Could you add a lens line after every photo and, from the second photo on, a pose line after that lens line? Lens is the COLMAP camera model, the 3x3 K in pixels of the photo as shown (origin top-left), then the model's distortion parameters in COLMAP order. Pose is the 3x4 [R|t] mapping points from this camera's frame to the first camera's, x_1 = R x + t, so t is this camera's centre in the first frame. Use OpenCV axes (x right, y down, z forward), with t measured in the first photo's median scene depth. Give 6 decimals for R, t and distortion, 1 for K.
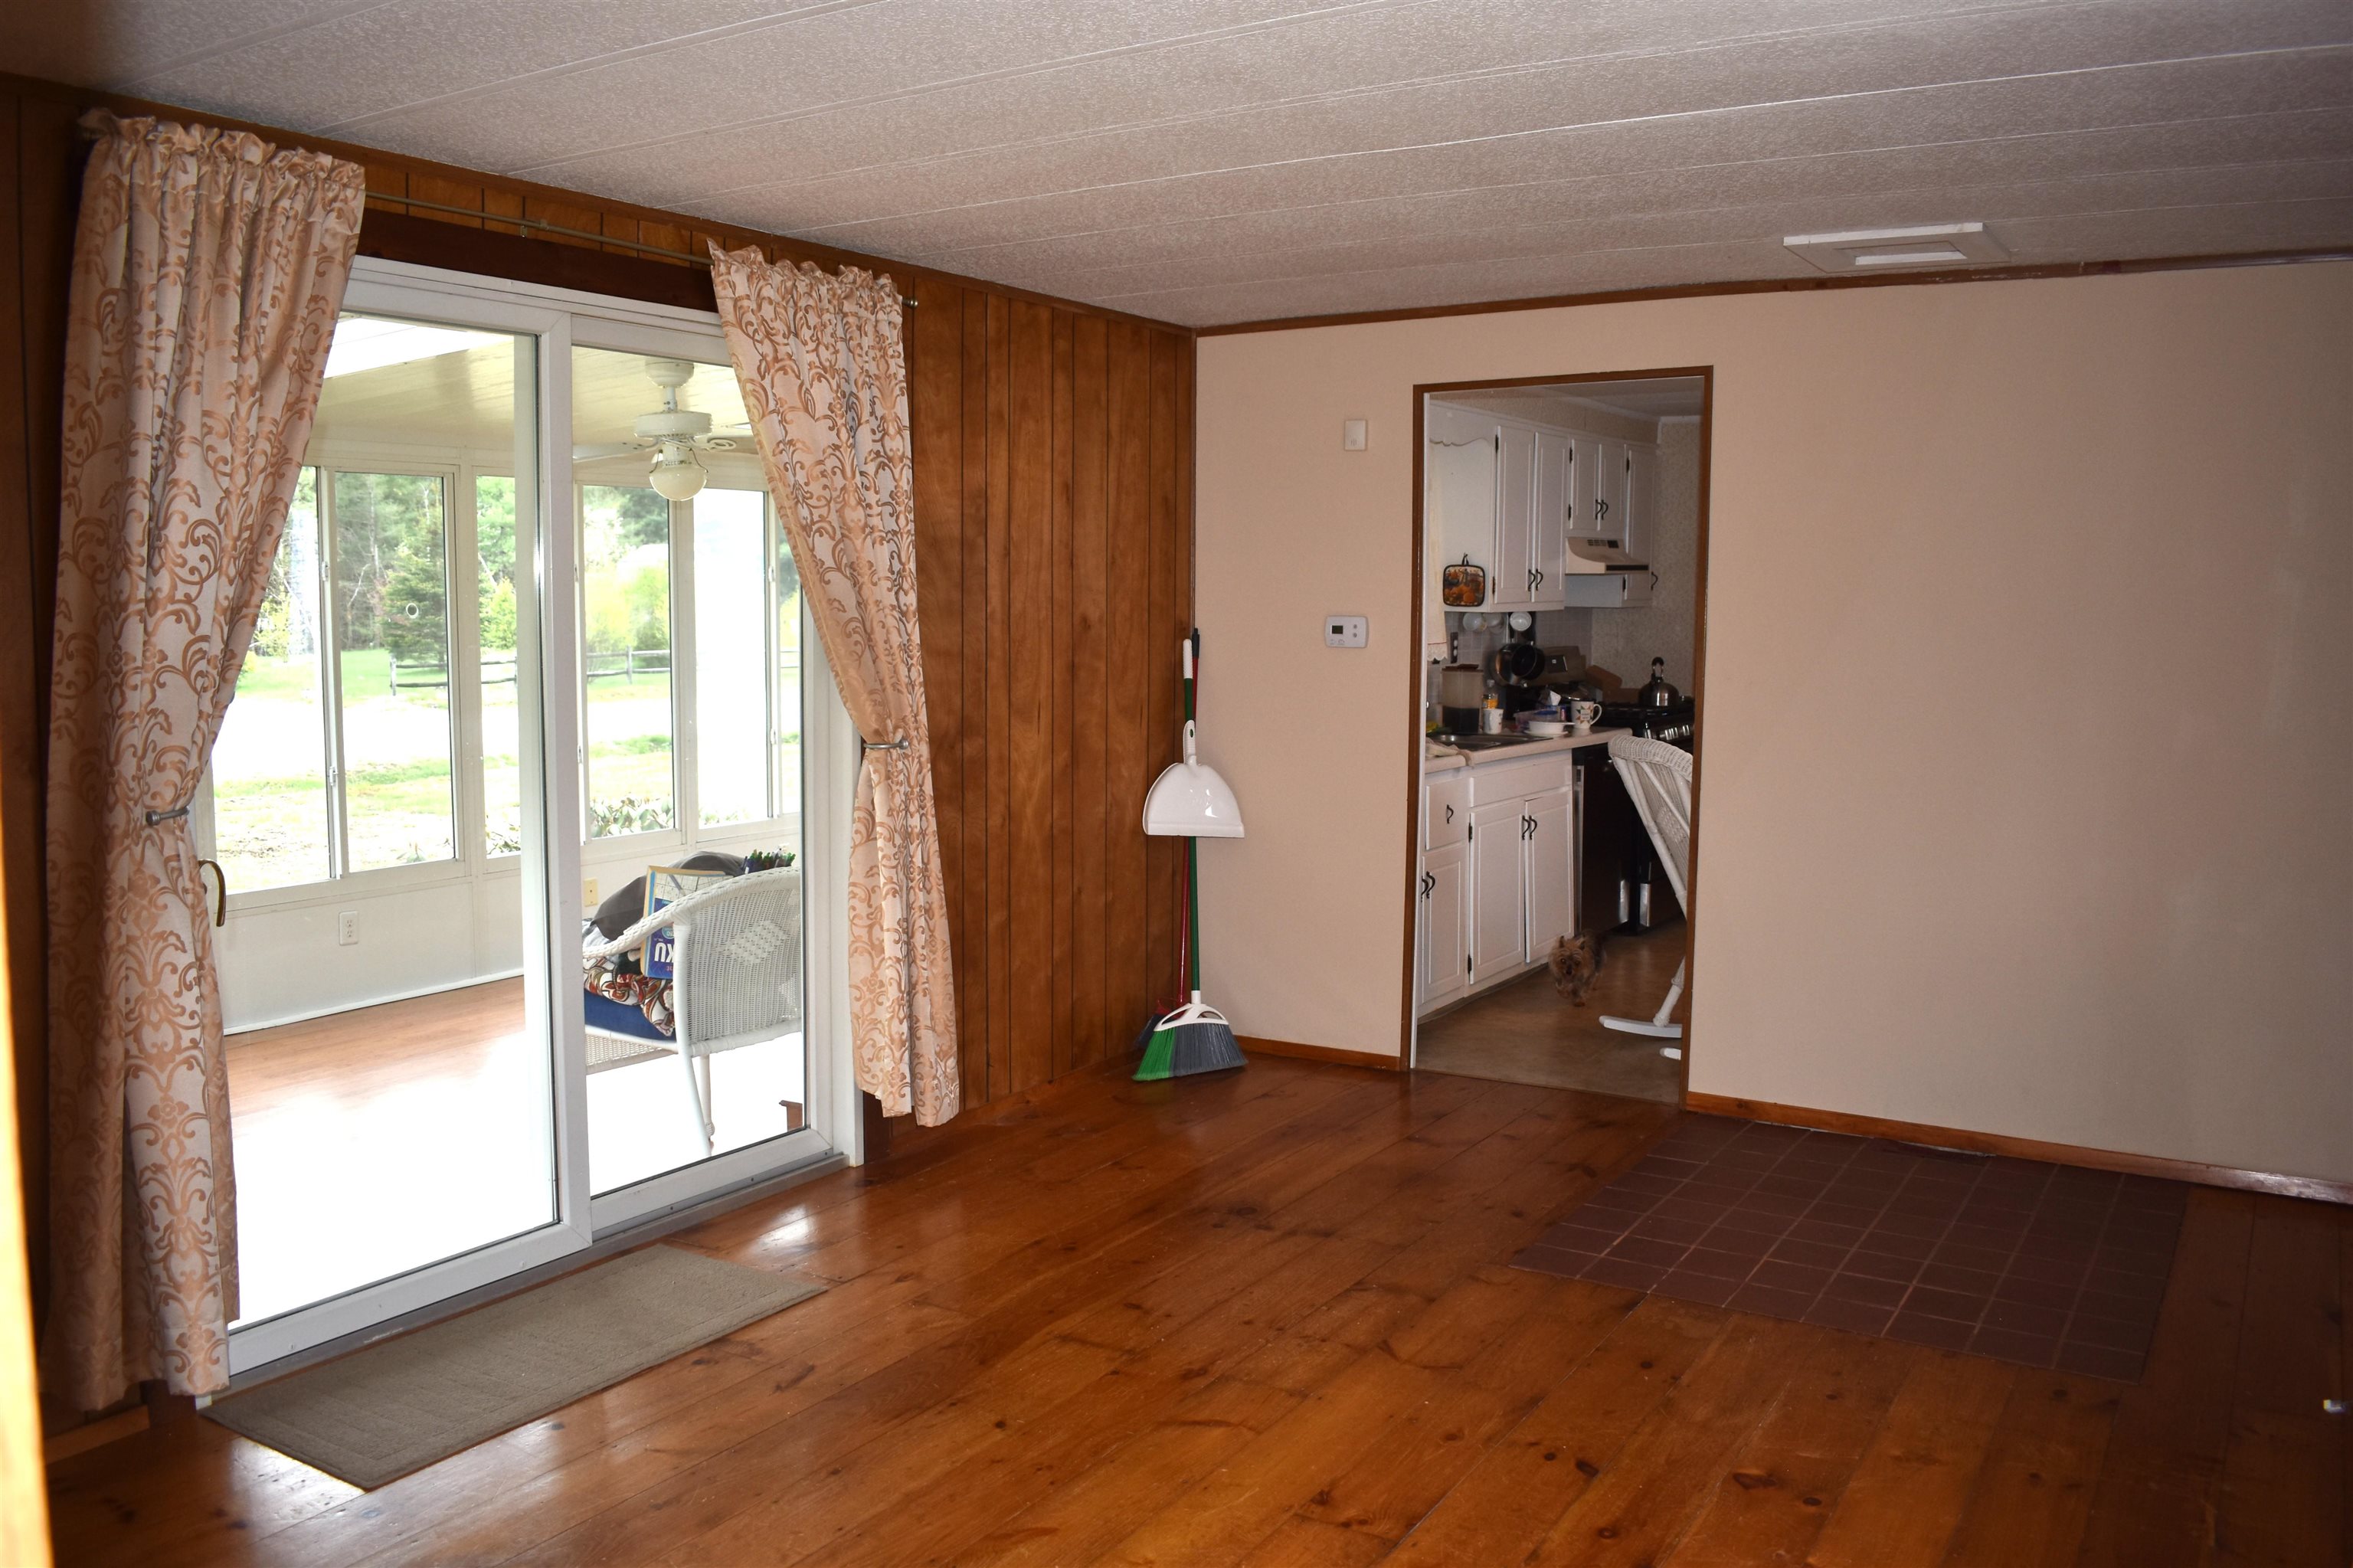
lens RADIAL K [[1880.5, 0, 1172.8], [0, 1880.5, 783.3], [0, 0, 1]] dist [-0.092325, 0.011033]
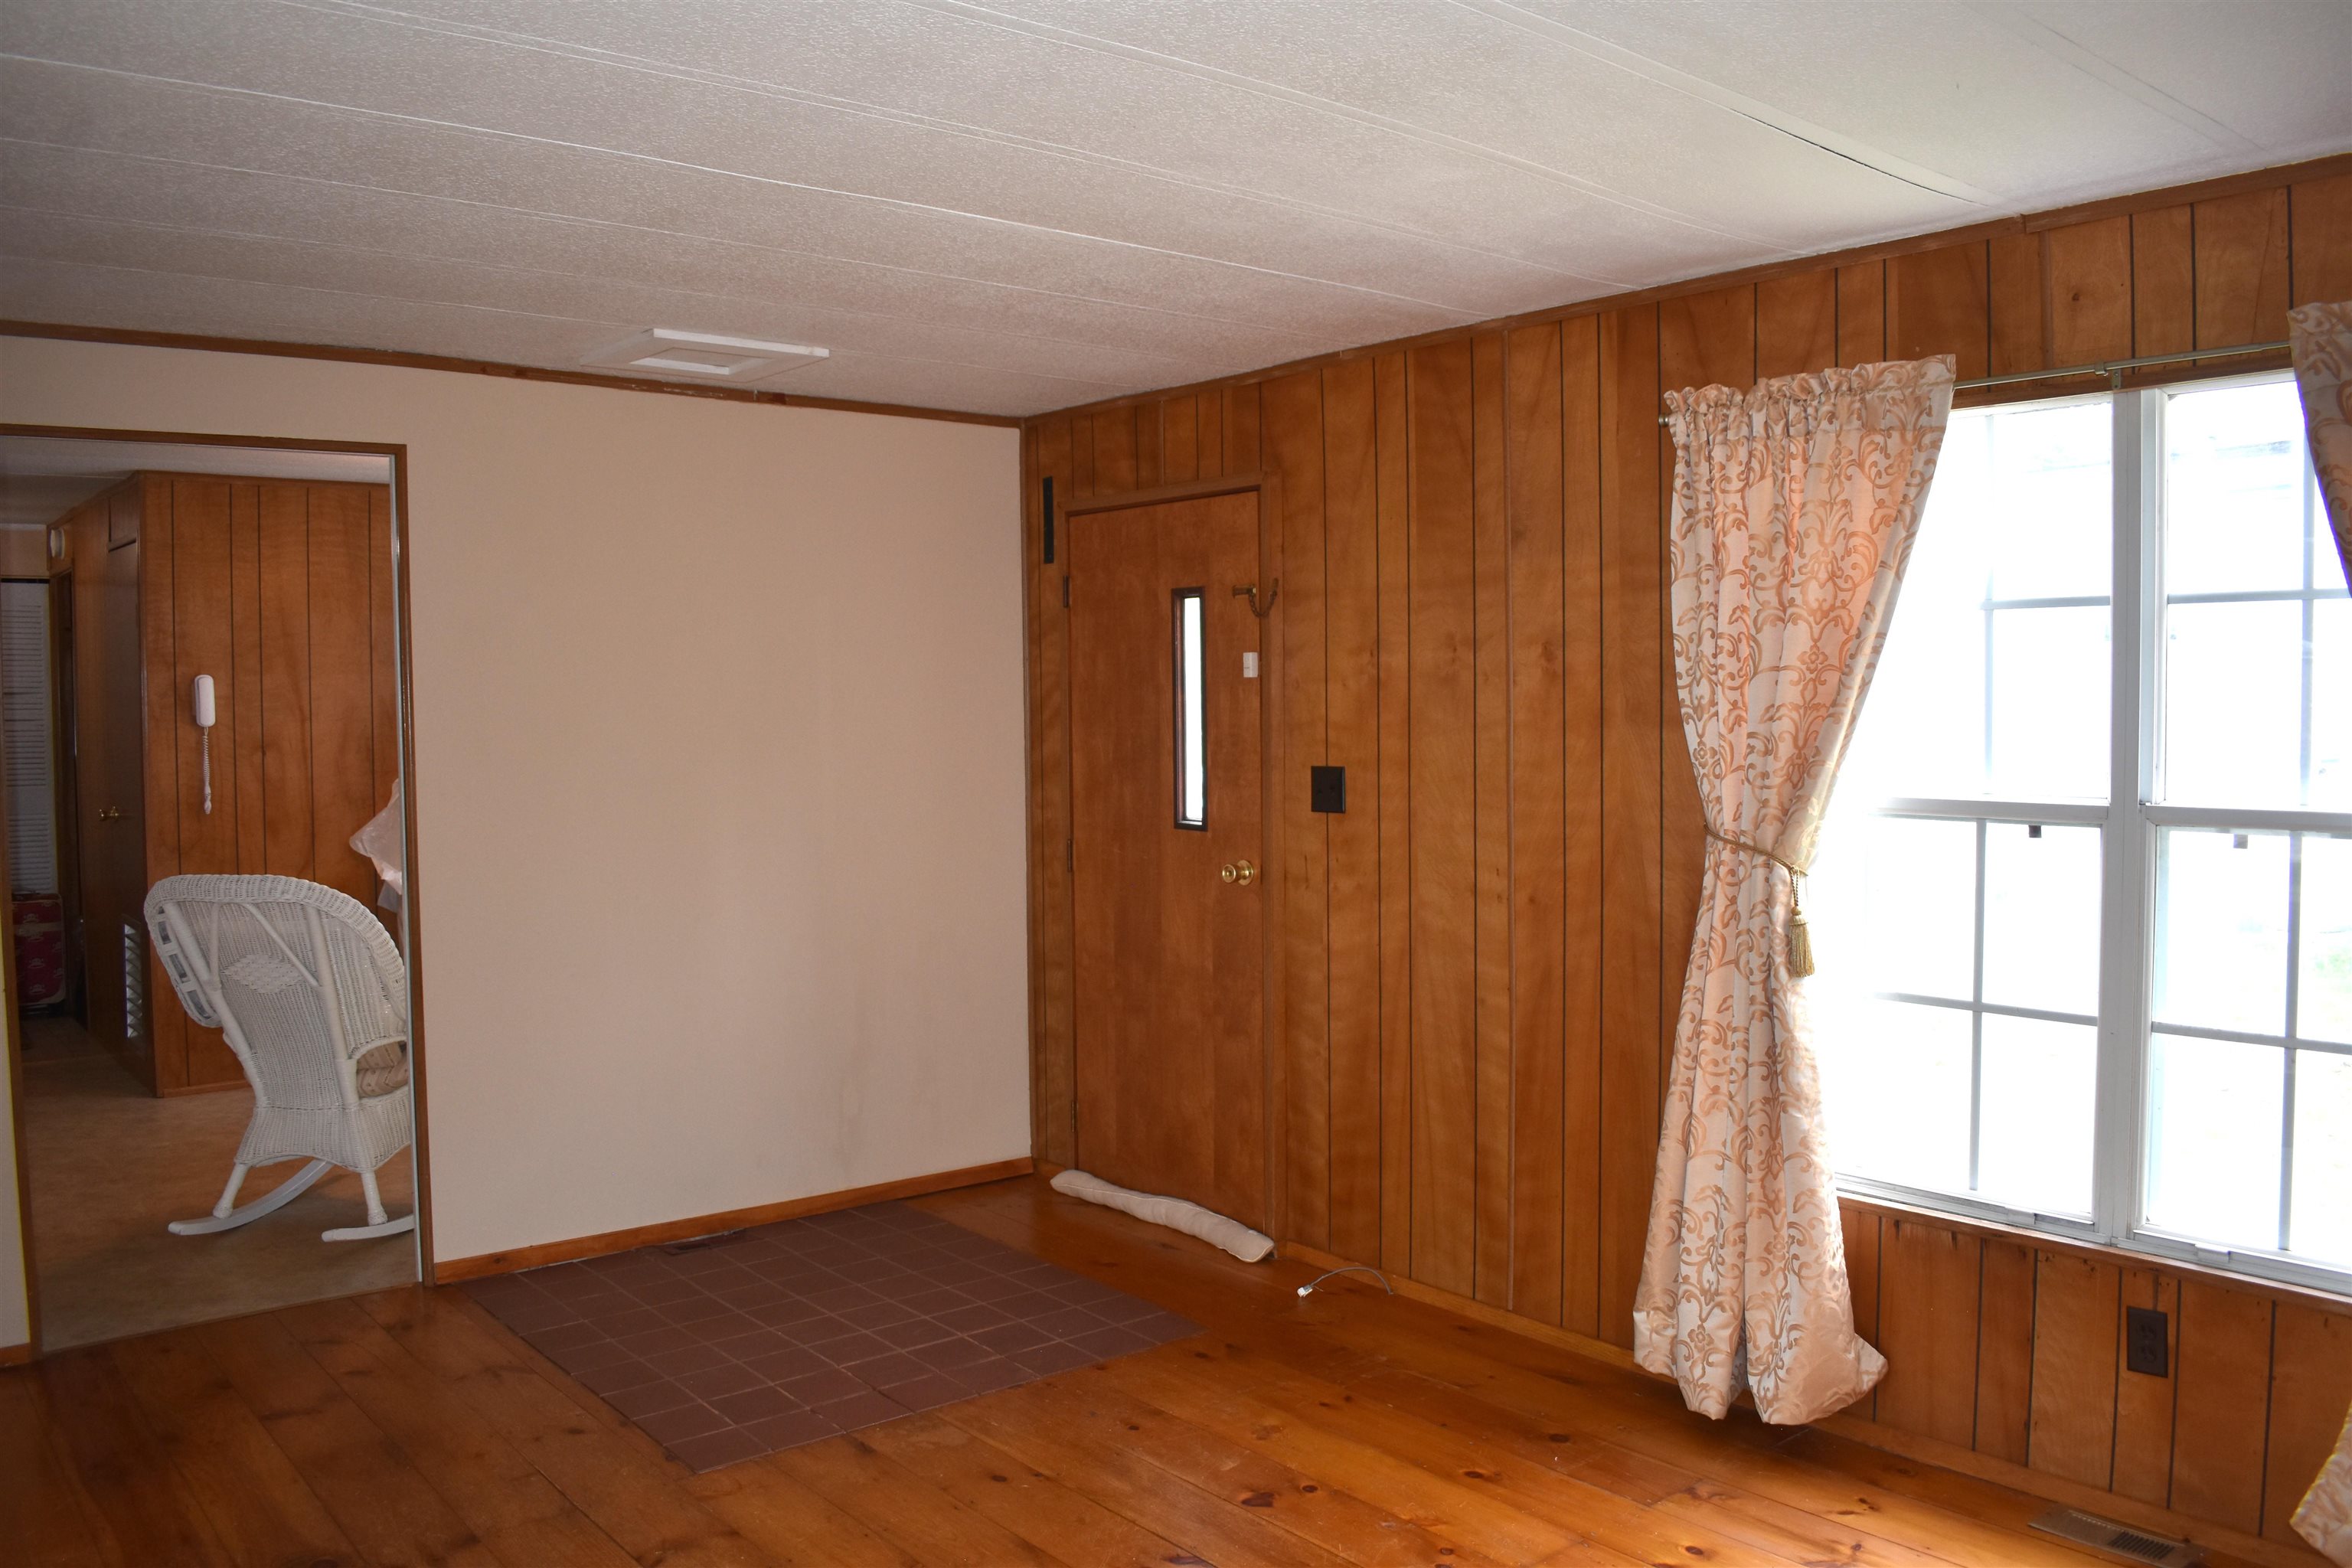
lens RADIAL K [[1879.7, 0, 1174.2], [0, 1879.7, 776.7], [0, 0, 1]] dist [-0.092325, 0.011033]
pose [[0.314604, -0.047183, 0.948050, -0.943445], [0.100952, 0.994762, 0.016007, -0.085878], [-0.943840, 0.090672, 0.317719, 0.881708]]
